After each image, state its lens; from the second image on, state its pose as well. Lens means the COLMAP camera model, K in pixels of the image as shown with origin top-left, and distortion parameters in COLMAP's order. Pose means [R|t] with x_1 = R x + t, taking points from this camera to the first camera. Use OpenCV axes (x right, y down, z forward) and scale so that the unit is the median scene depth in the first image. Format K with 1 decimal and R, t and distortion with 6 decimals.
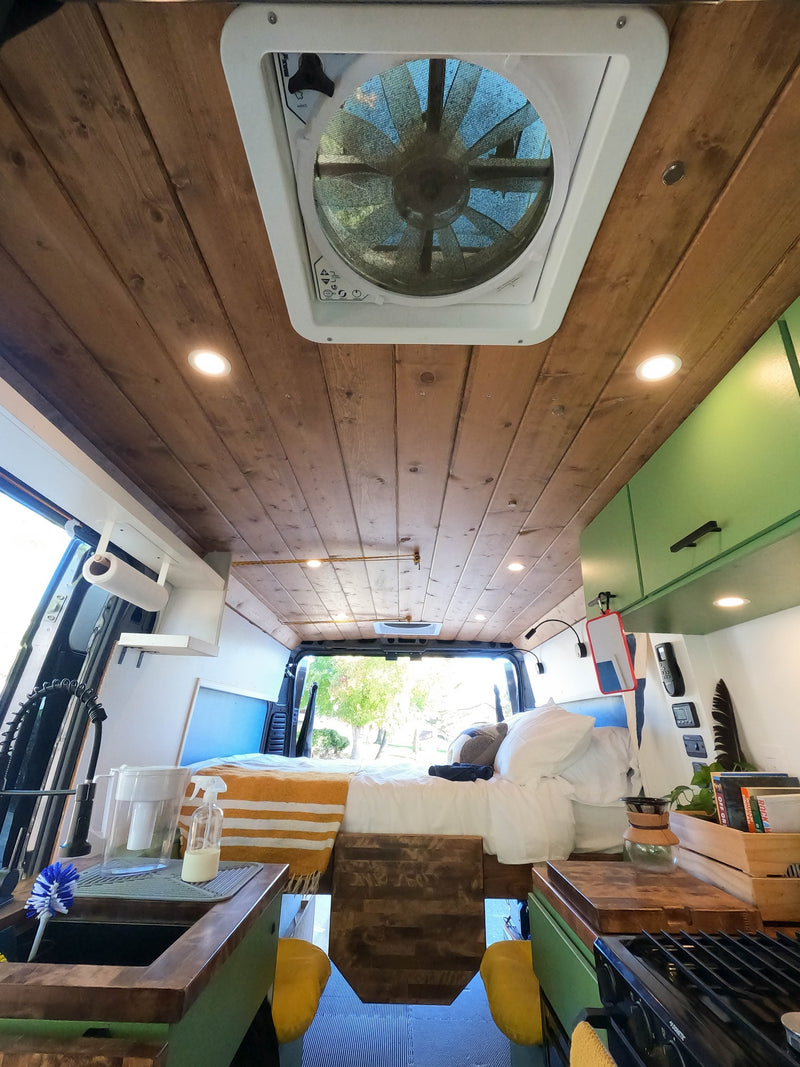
lens RADIAL K [[510.4, 0, 393.5], [0, 510.4, 530.5], [0, 0, 1]] dist [-0.003422, -0.000986]
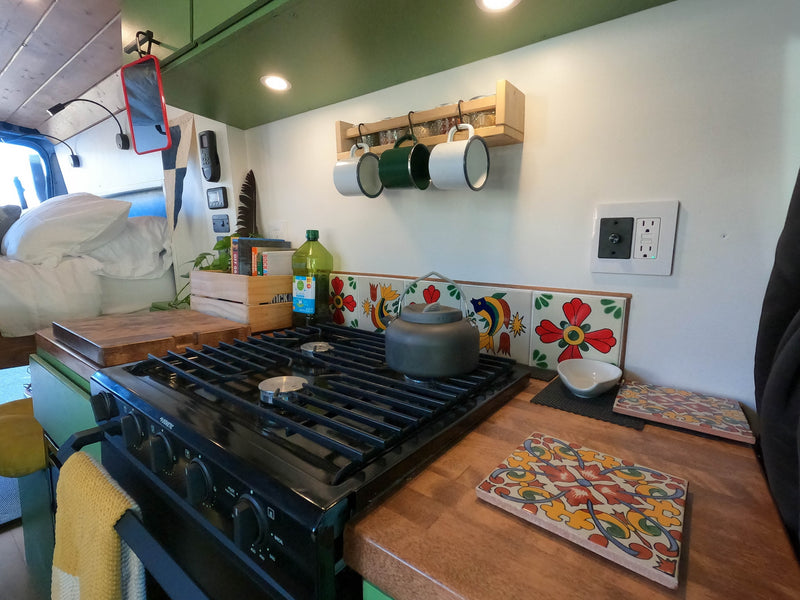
lens RADIAL K [[382.6, 0, 402.2], [0, 382.6, 298.3], [0, 0, 1]] dist [-0.003422, -0.000986]
pose [[0.586349, -0.093673, 0.804624, 0.124007], [-0.310808, 0.891253, 0.330252, 0.187116], [-0.748059, -0.443727, 0.493471, 0.195111]]
